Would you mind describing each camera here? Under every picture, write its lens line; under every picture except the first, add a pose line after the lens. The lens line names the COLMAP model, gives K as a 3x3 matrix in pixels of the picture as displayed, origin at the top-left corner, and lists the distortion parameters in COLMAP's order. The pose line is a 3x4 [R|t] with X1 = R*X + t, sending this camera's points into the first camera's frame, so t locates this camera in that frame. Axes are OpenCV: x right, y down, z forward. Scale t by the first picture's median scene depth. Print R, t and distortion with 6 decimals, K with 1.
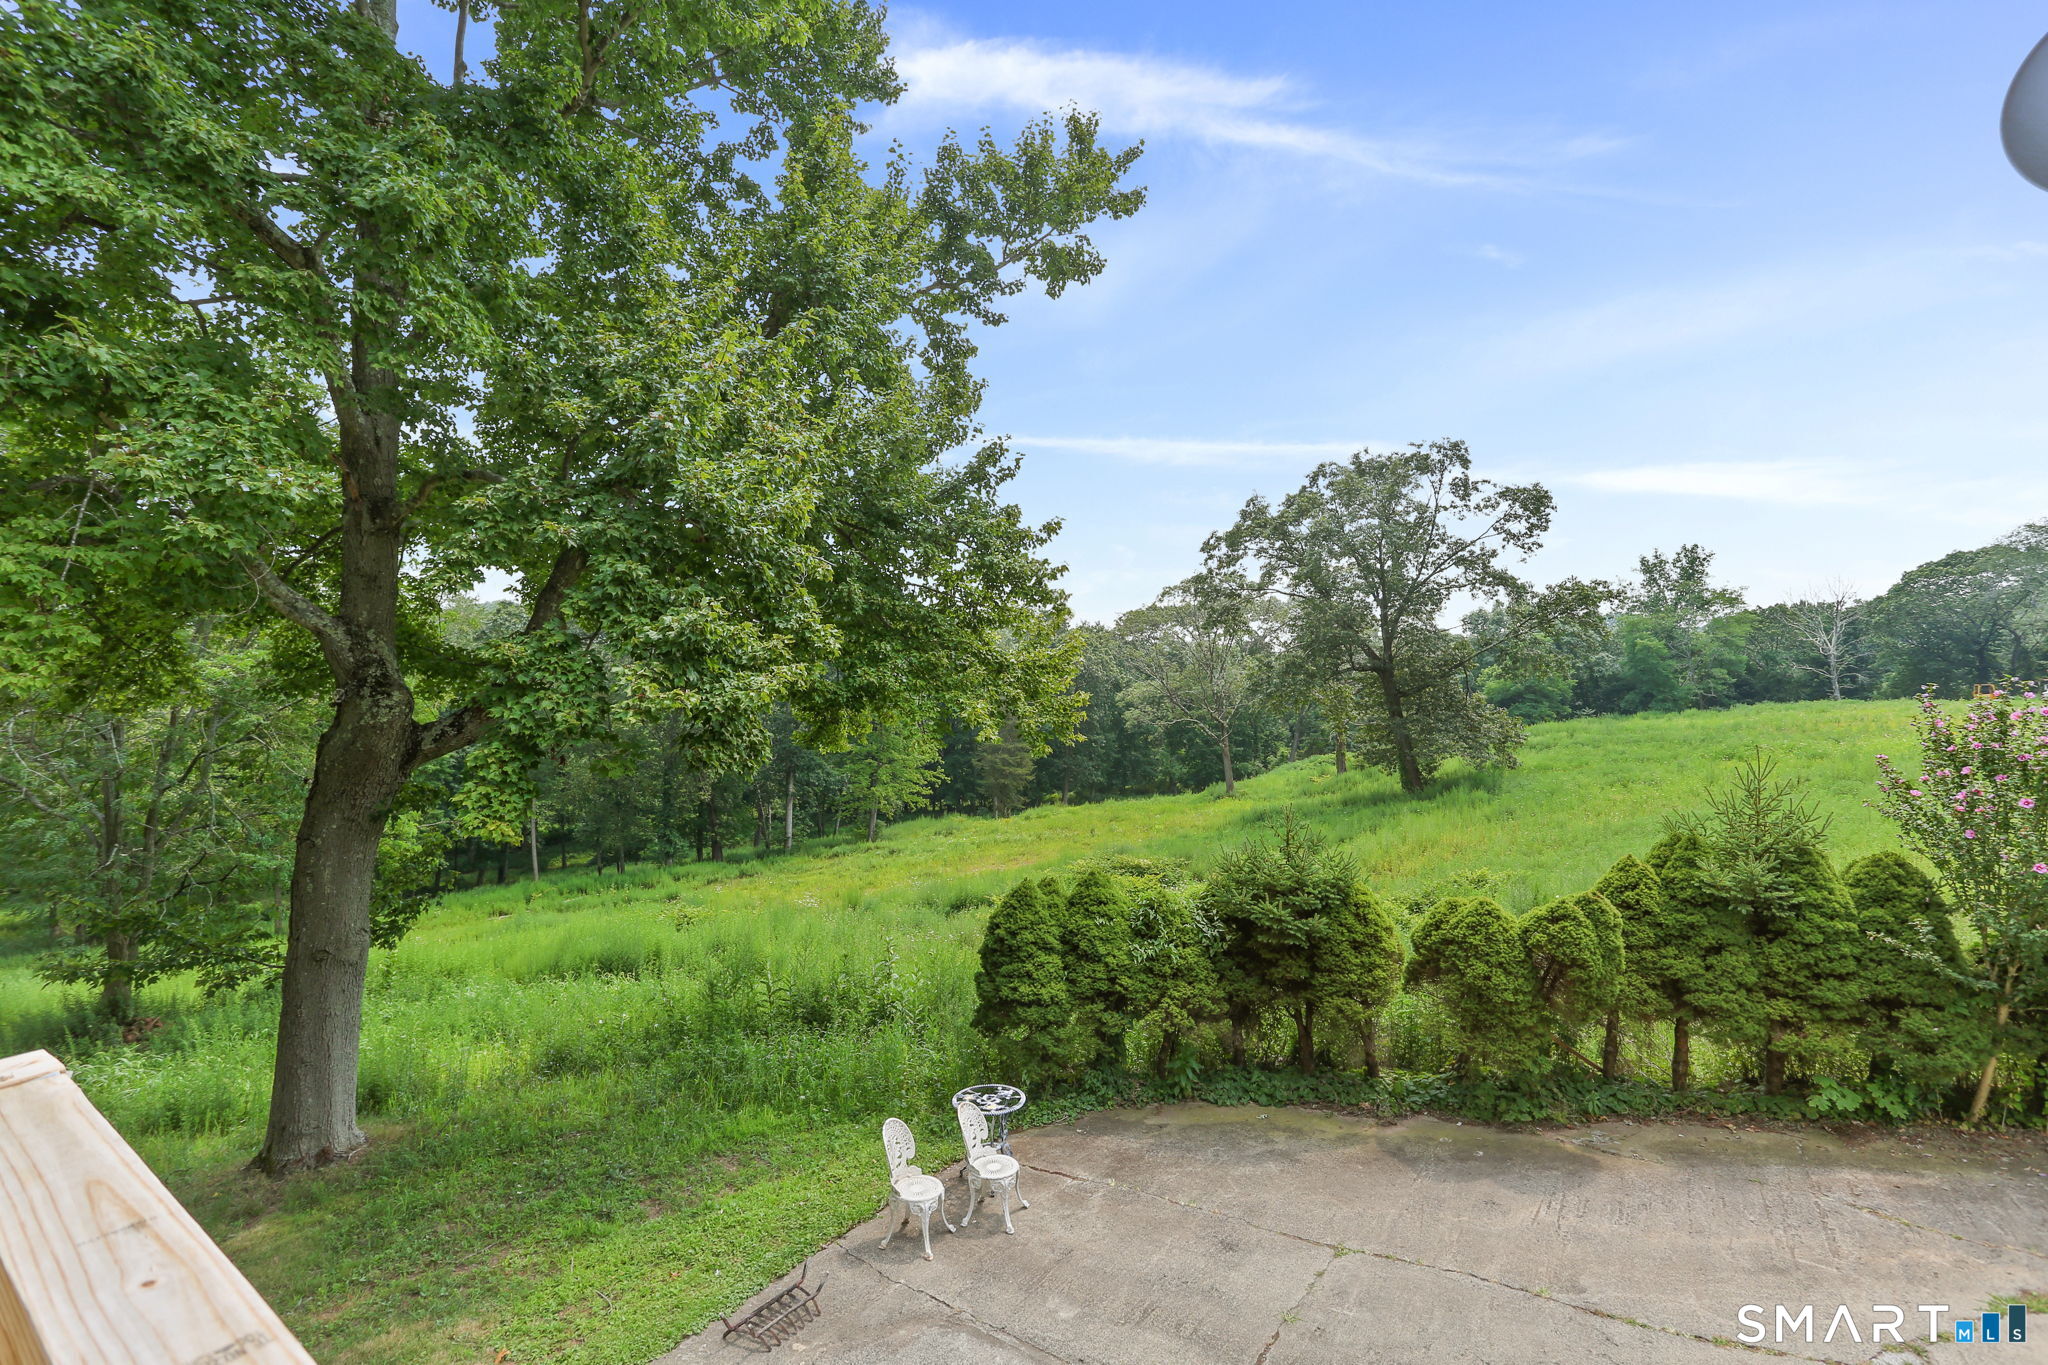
lens RADIAL K [[993.5, 0, 1012.9], [0, 993.5, 669.0], [0, 0, 1]] dist [-0.040001, 0.029405]
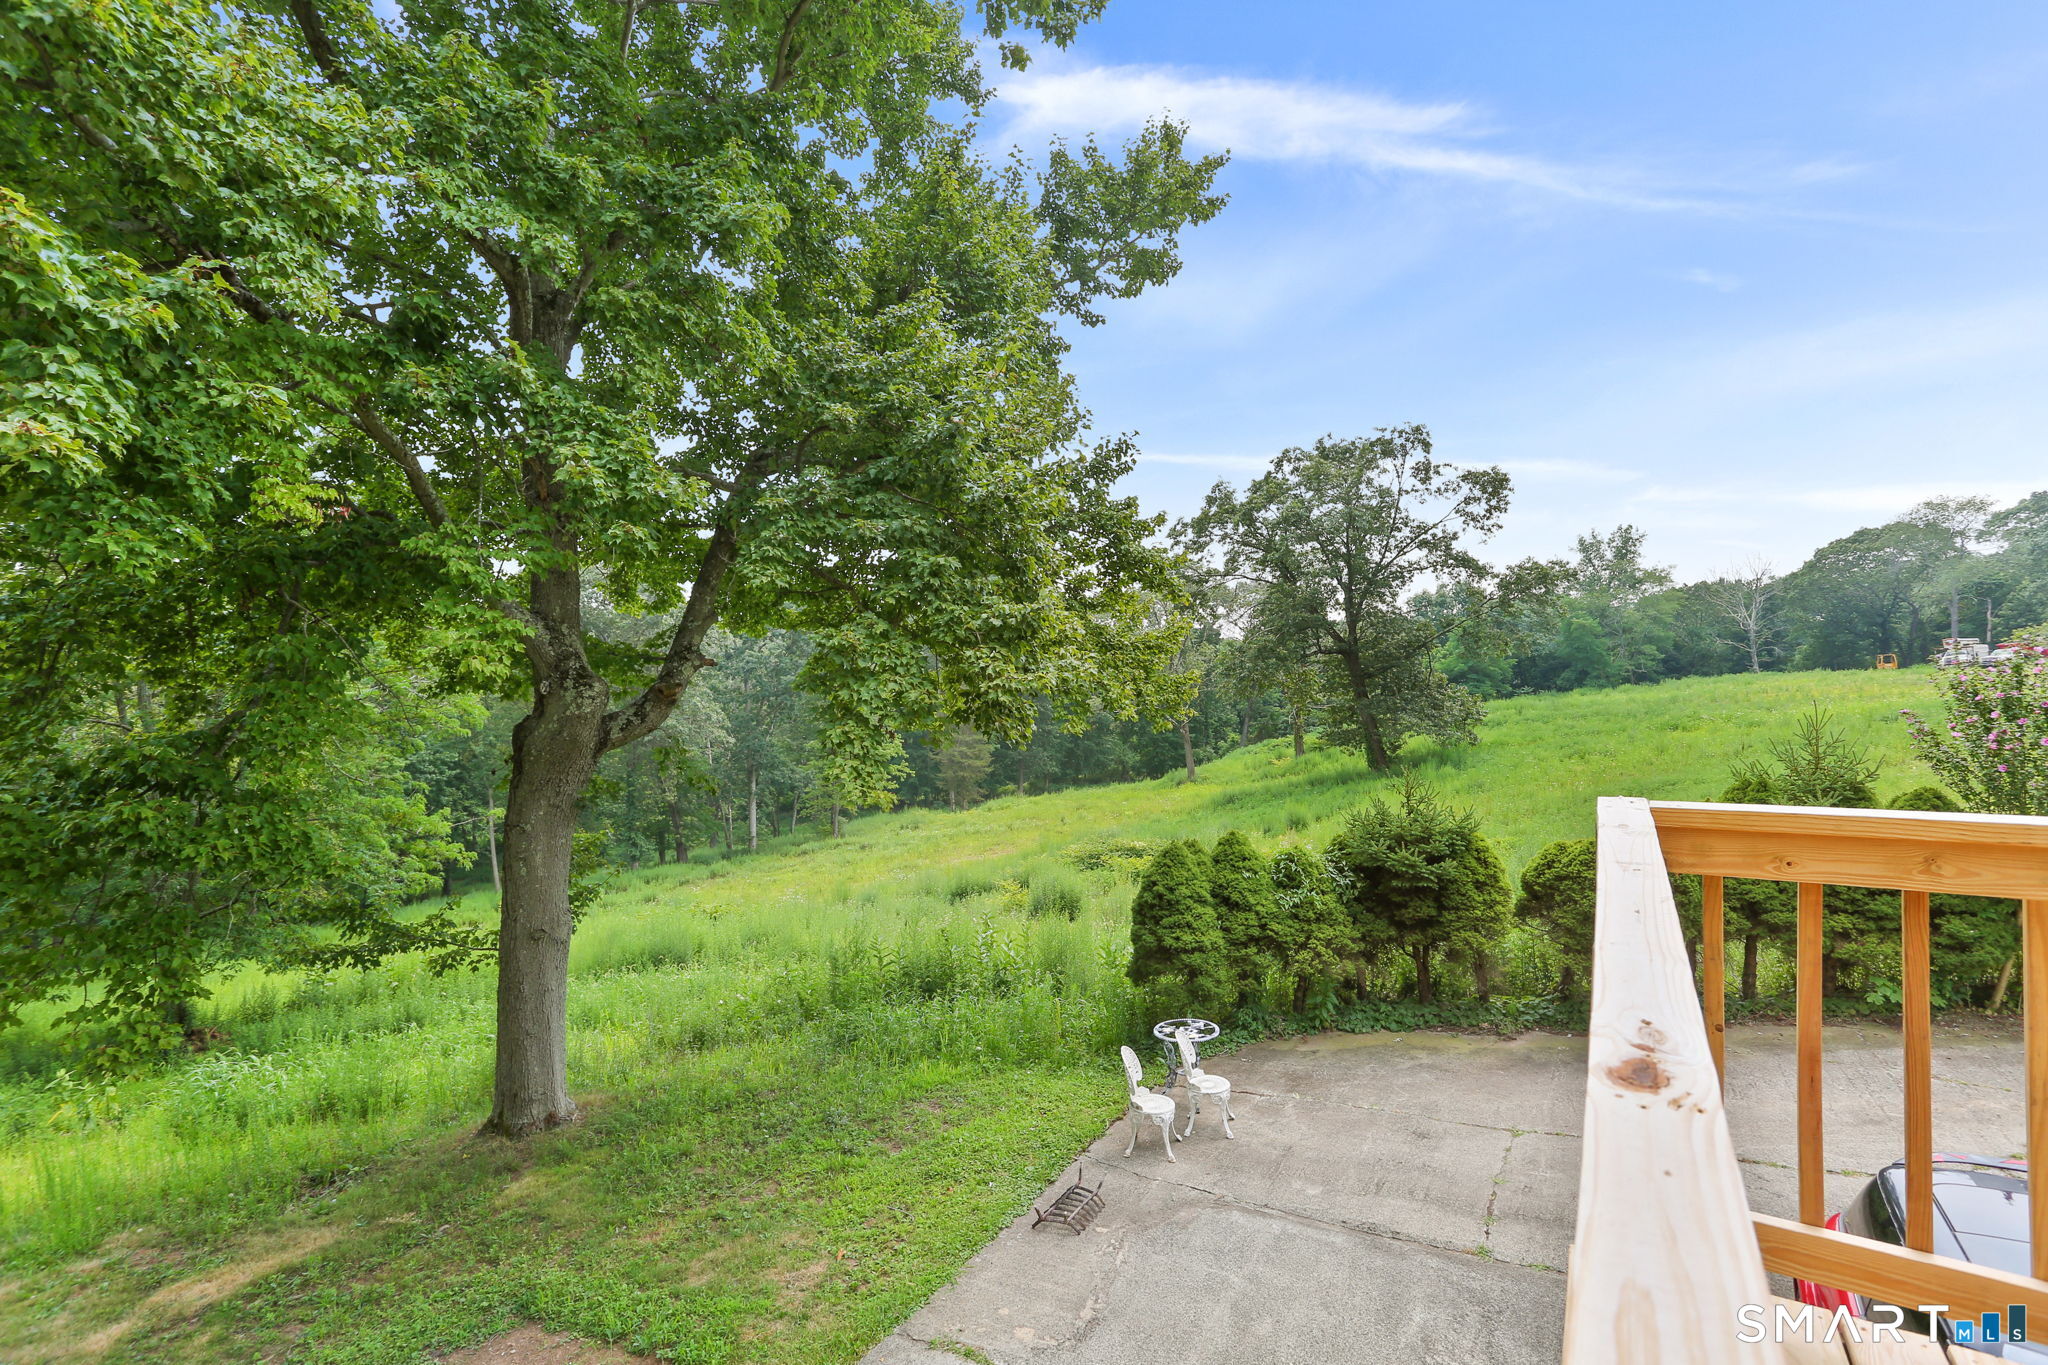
lens RADIAL K [[1018.3, 0, 1019.1], [0, 1018.3, 695.8], [0, 0, 1]] dist [-0.034976, 0.031679]
pose [[0.996770, -0.024993, 0.076321, -0.183924], [0.022357, 0.999130, 0.035207, 0.006299], [-0.077135, -0.033387, 0.996461, -0.078649]]
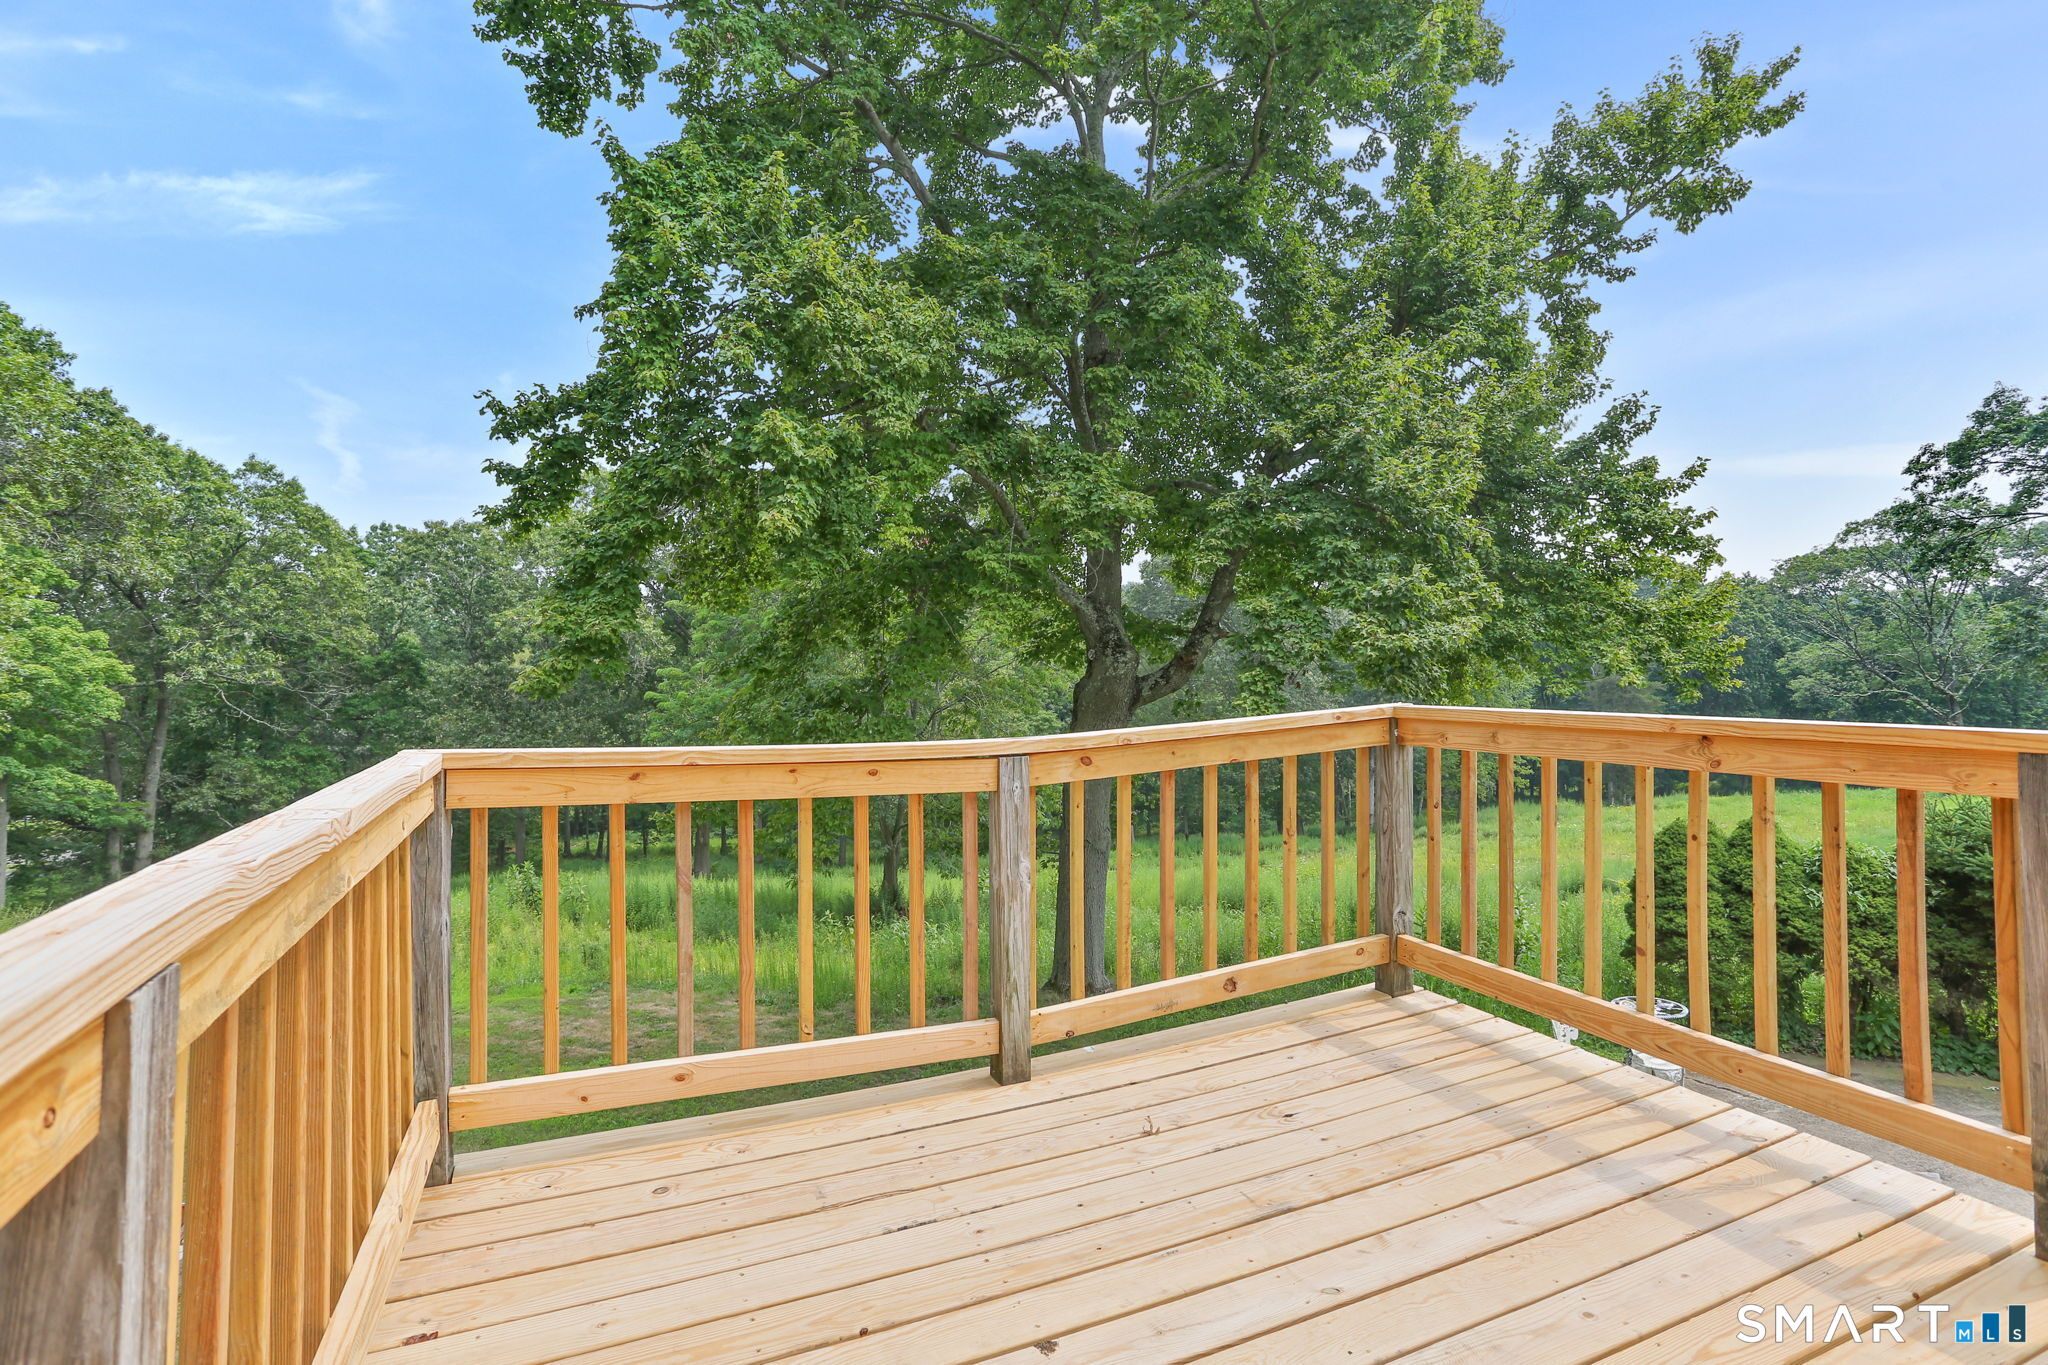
lens RADIAL K [[1049.7, 0, 1026.5], [0, 1049.7, 648.6], [0, 0, 1]] dist [-0.037680, 0.031264]
pose [[0.866552, -0.027129, -0.498349, -0.024355], [0.028182, 0.999588, -0.005411, 0.016657], [0.498291, -0.009355, 0.866960, -0.219101]]
